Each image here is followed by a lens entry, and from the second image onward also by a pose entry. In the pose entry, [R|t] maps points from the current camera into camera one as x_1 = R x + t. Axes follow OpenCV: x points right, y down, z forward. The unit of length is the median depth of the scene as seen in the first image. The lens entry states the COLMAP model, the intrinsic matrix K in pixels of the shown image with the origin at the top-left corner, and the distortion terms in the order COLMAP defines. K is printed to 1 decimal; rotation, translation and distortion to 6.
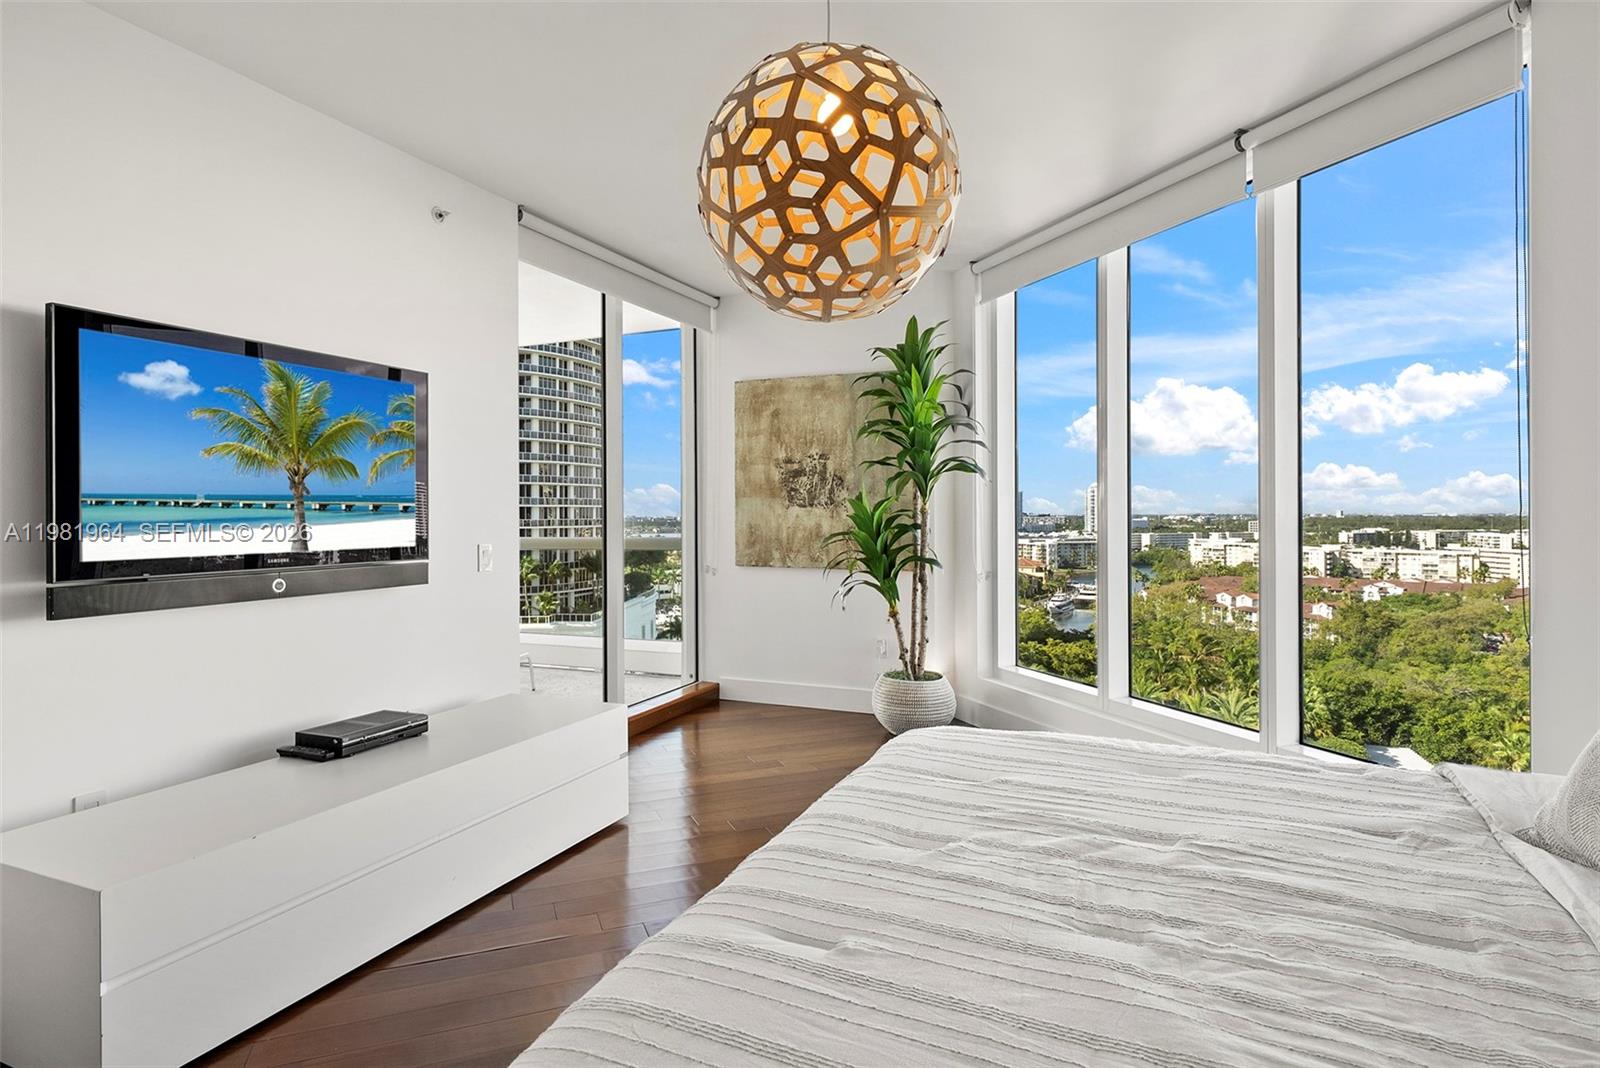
lens RADIAL K [[878.8, 0, 832.5], [0, 878.8, 517.3], [0, 0, 1]] dist [0.011549, 0.000796]
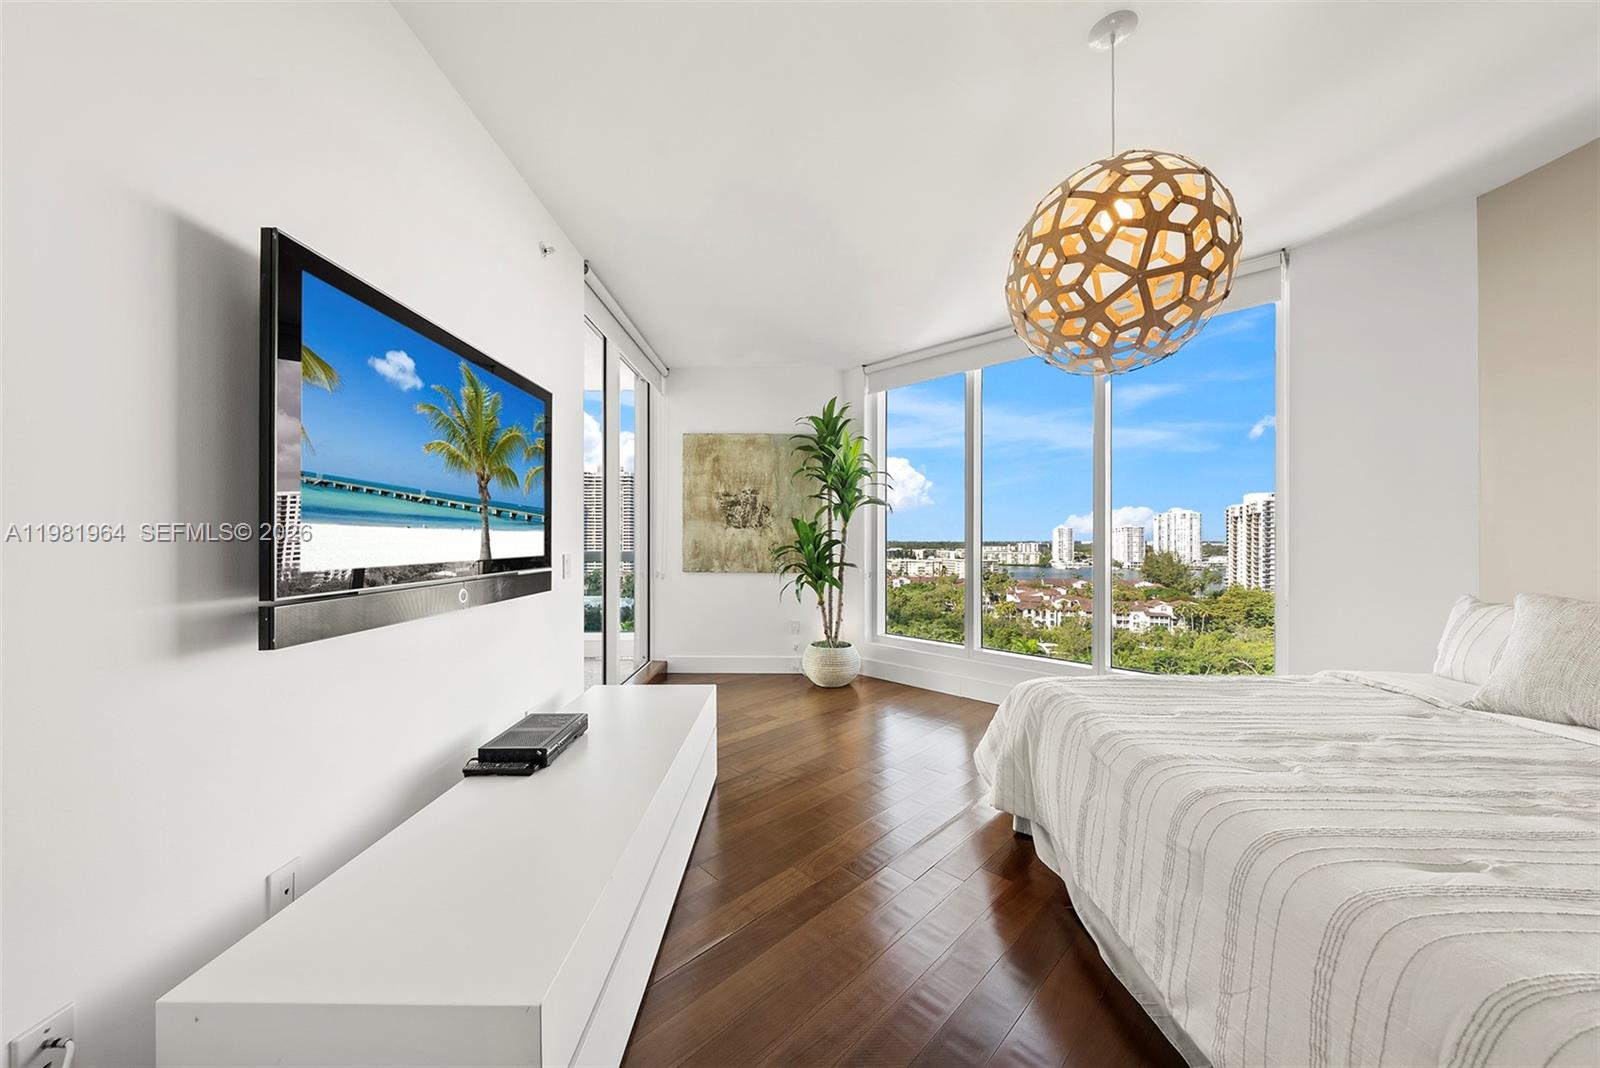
lens RADIAL K [[550.3, 0, 818.1], [0, 550.3, 540.1], [0, 0, 1]] dist [-0.000305, 0.000070]
pose [[0.912755, 0.005900, 0.408465, -0.313466], [-0.004677, 0.999981, -0.003995, 0.011379], [-0.408480, 0.001736, 0.912765, 0.186050]]
